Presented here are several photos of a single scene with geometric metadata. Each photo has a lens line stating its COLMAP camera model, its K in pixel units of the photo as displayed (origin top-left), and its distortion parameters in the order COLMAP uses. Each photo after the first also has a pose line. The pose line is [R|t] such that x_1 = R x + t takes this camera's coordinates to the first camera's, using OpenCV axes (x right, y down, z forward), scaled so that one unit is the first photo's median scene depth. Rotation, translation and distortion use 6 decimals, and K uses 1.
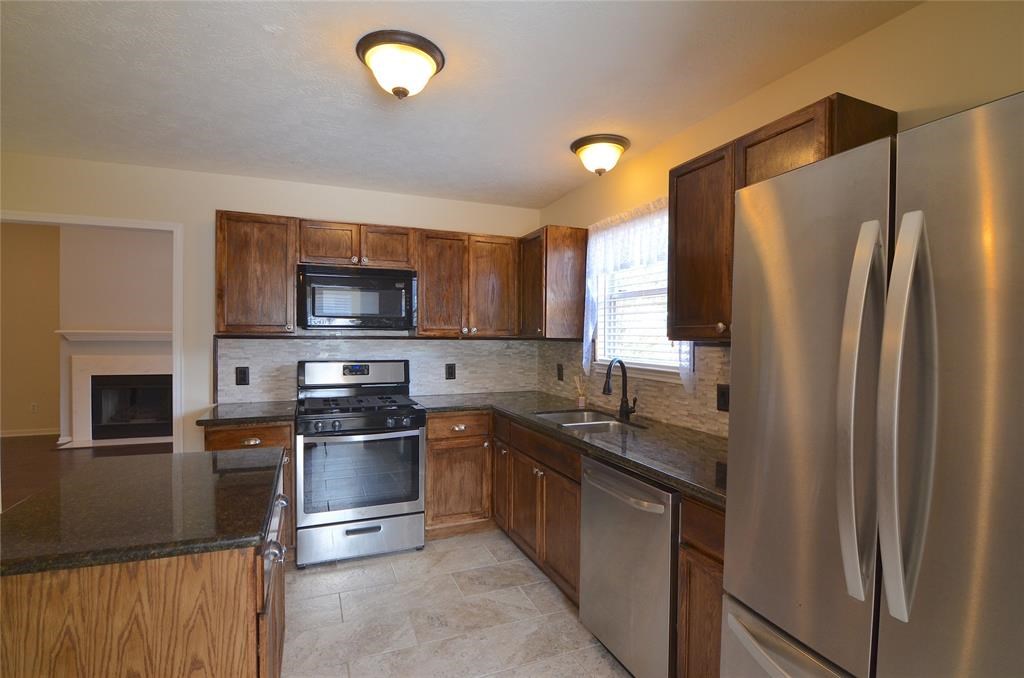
lens RADIAL K [[491.7, 0, 515.6], [0, 491.7, 342.5], [0, 0, 1]] dist [-0.001171, -0.016536]
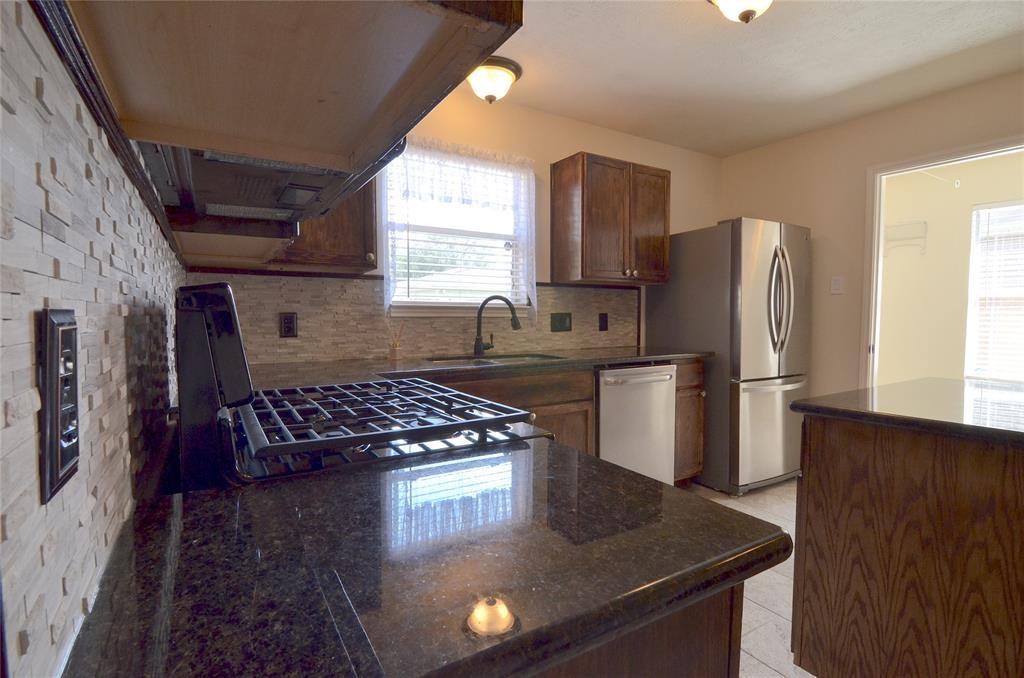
lens RADIAL K [[491.7, 0, 515.6], [0, 491.7, 342.5], [0, 0, 1]] dist [-0.001171, -0.016536]
pose [[-0.163406, -0.065720, 0.984367, -0.672343], [0.011229, 0.997590, 0.068467, 0.049280], [-0.986495, 0.022241, -0.162274, 0.933457]]
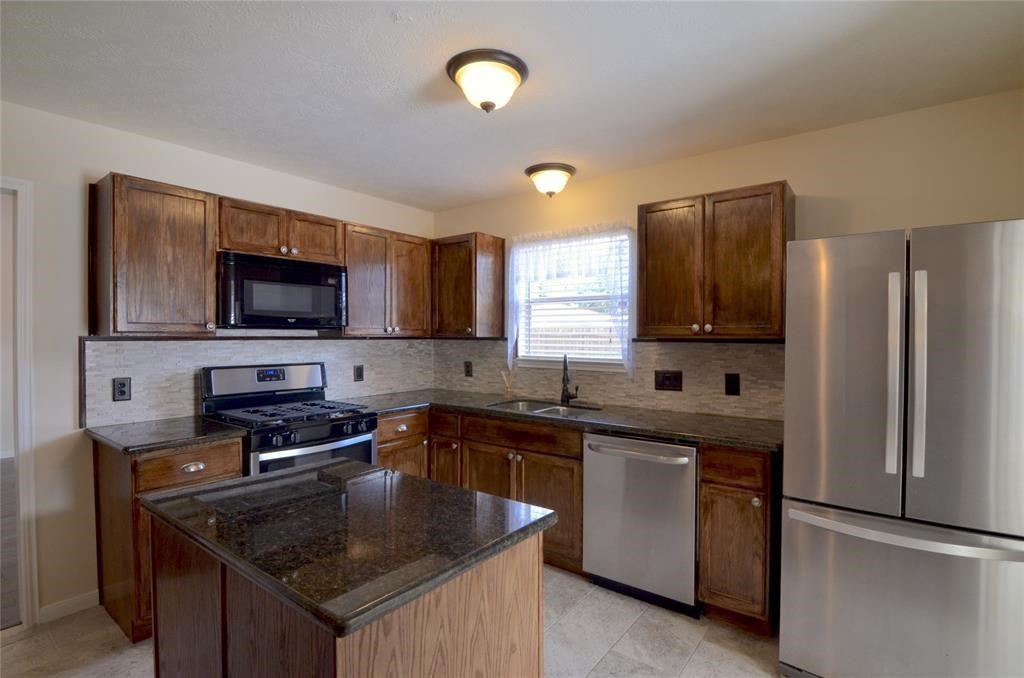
lens RADIAL K [[491.7, 0, 515.6], [0, 491.7, 342.5], [0, 0, 1]] dist [-0.001171, -0.016536]
pose [[0.864923, -0.012848, 0.501740, -0.408059], [0.012302, 0.999915, 0.004400, -0.000799], [-0.501753, 0.002367, 0.865007, 0.027706]]
